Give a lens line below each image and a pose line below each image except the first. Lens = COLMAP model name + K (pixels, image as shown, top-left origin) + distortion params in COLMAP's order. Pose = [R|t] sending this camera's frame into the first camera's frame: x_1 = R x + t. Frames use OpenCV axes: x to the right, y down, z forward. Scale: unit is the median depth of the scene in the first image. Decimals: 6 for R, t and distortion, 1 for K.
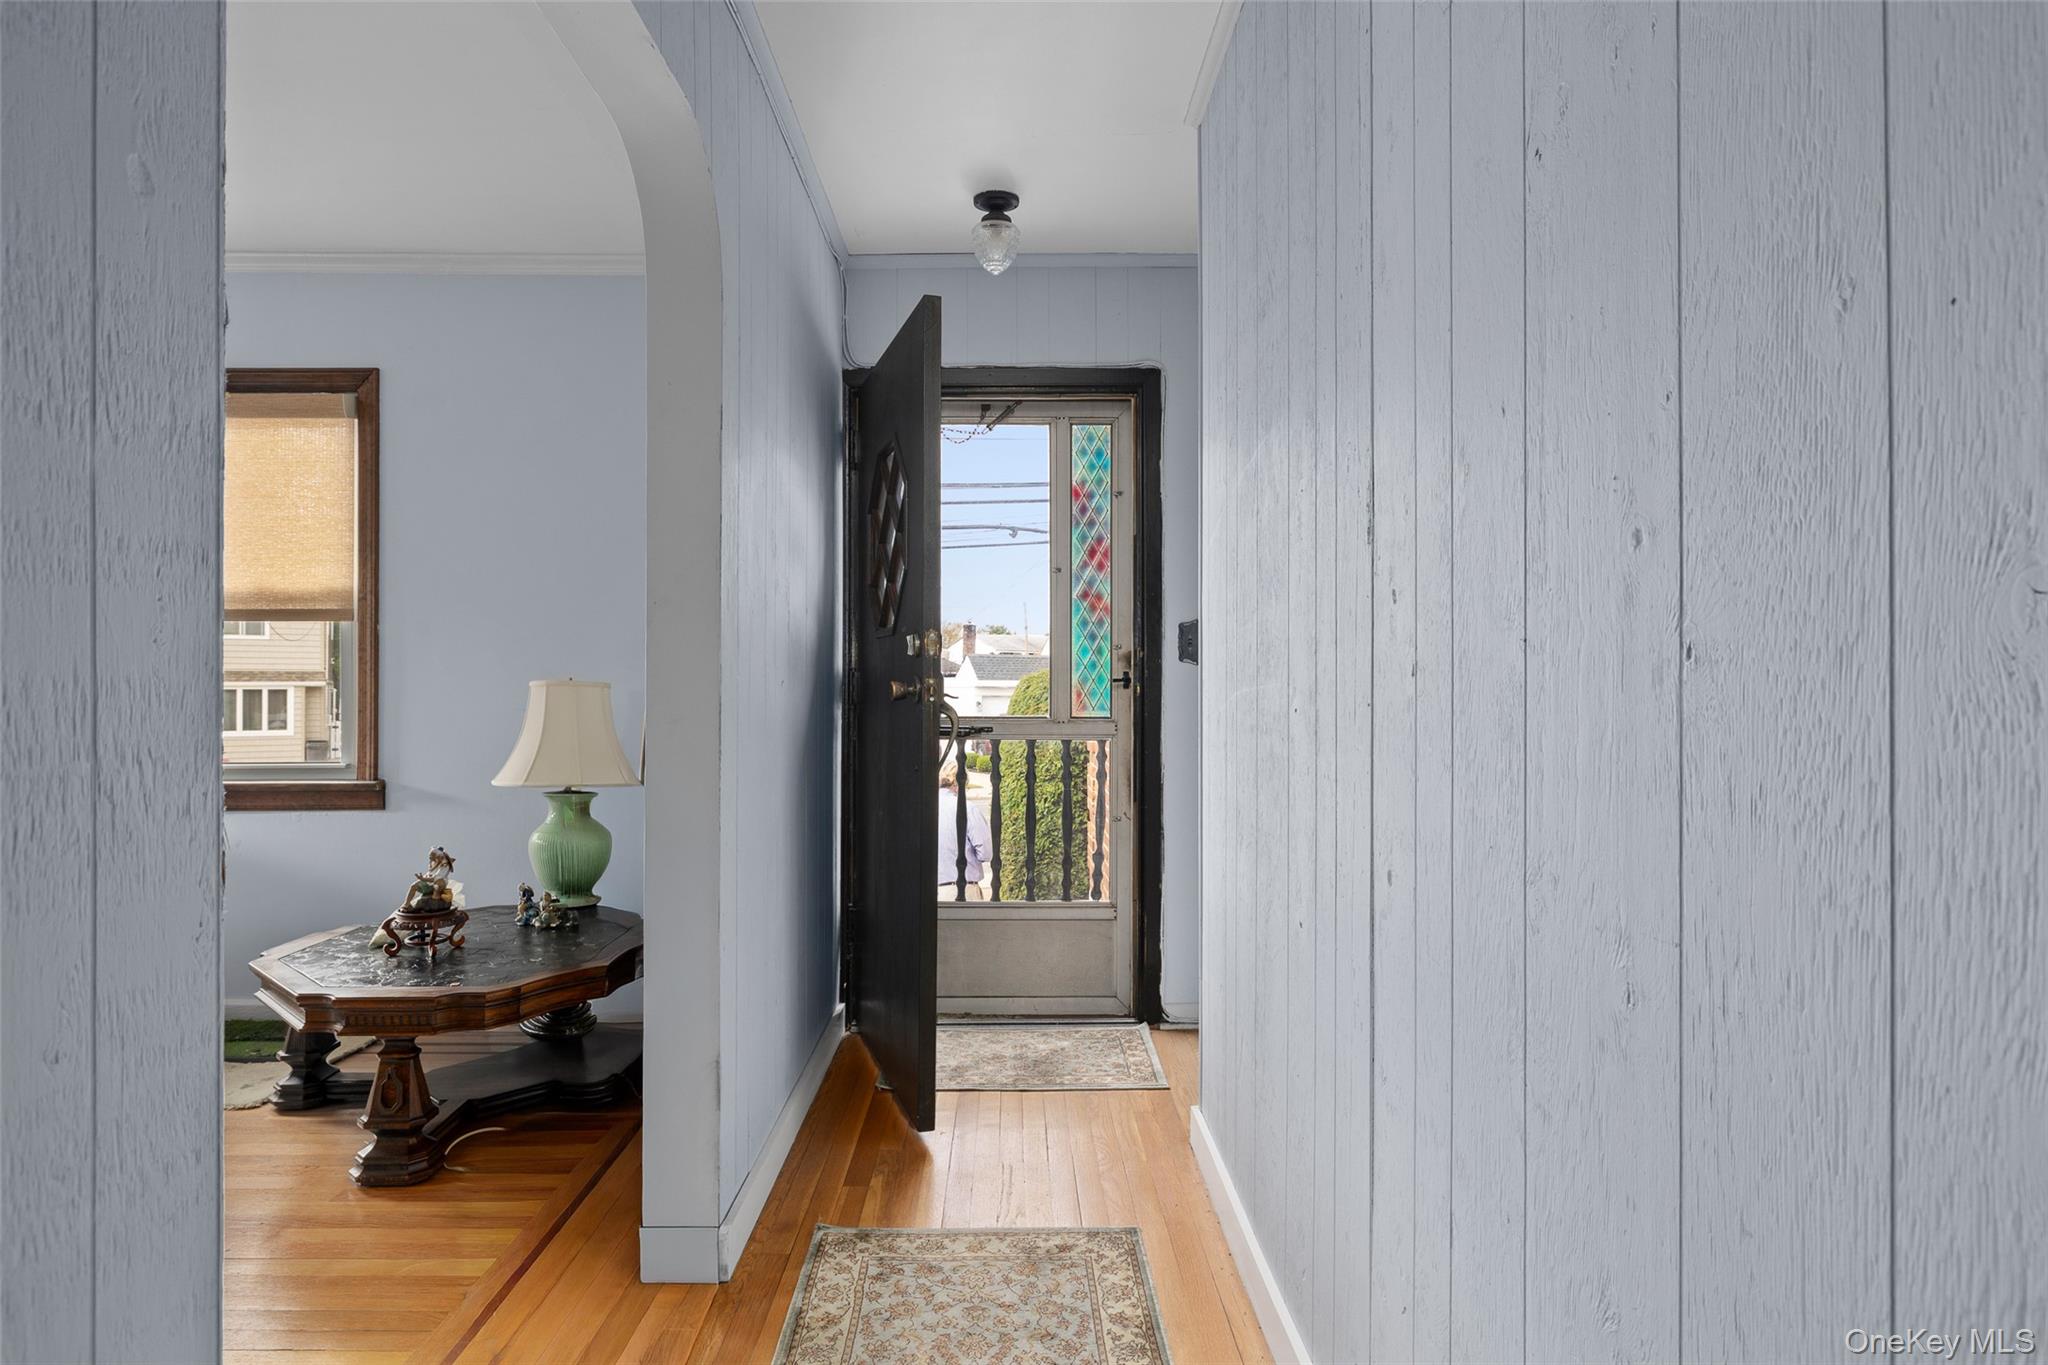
lens RADIAL K [[1109.8, 0, 1021.9], [0, 1109.8, 686.1], [0, 0, 1]] dist [0.000049, -0.000002]
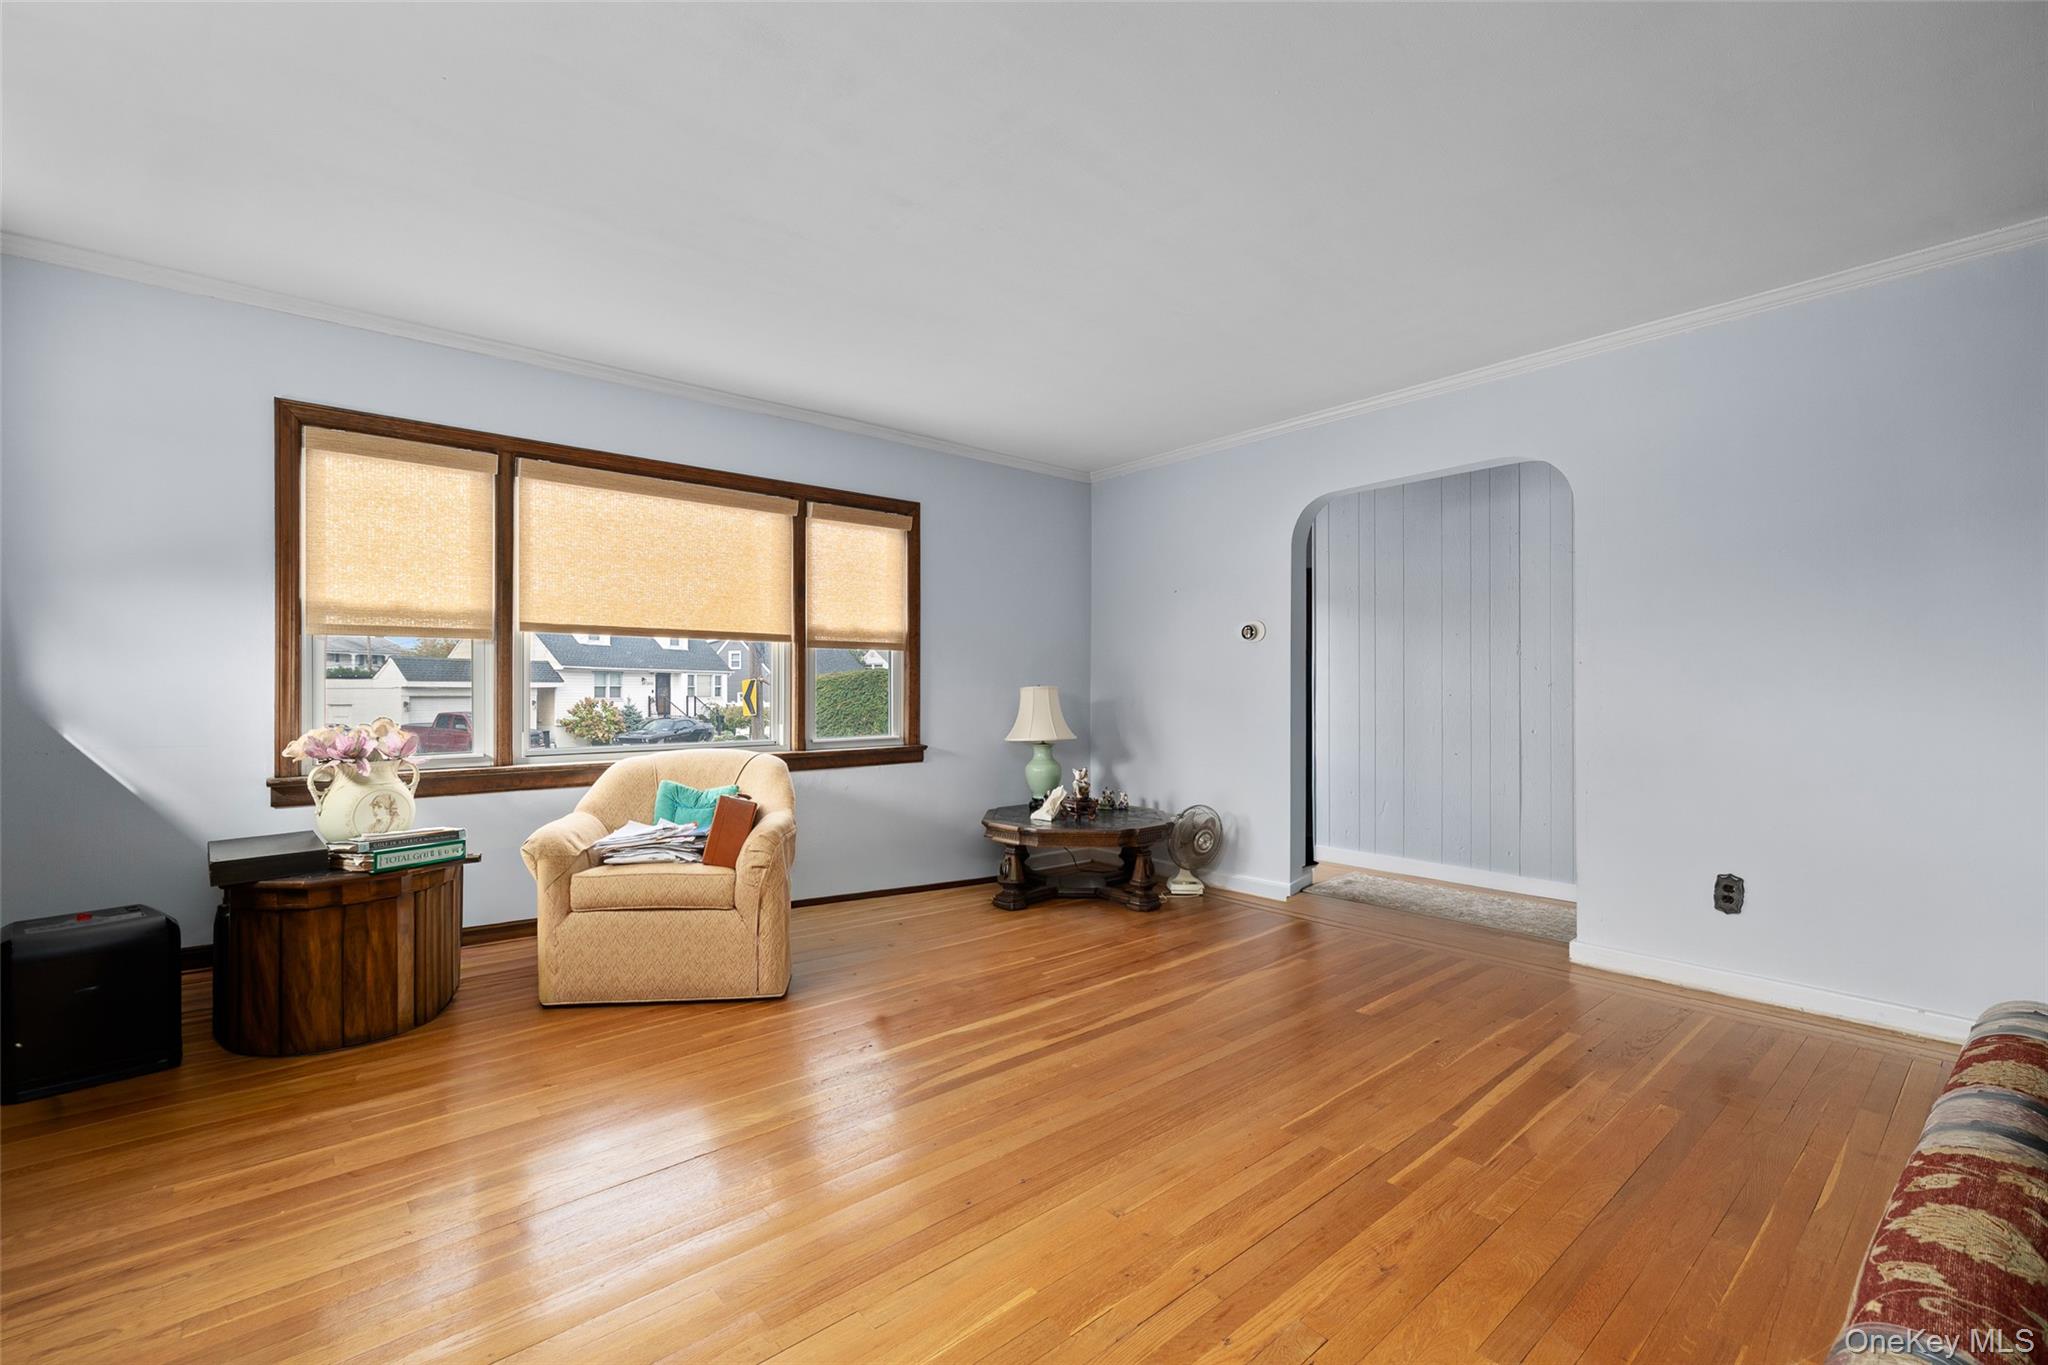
lens RADIAL K [[866.5, 0, 1015.4], [0, 866.5, 685.1], [0, 0, 1]] dist [-0.000898, -0.000054]
pose [[0.771890, 0.003905, 0.635744, -1.306553], [-0.001805, 0.999991, -0.003951, -0.001524], [-0.635754, 0.001902, 0.771890, -0.117573]]
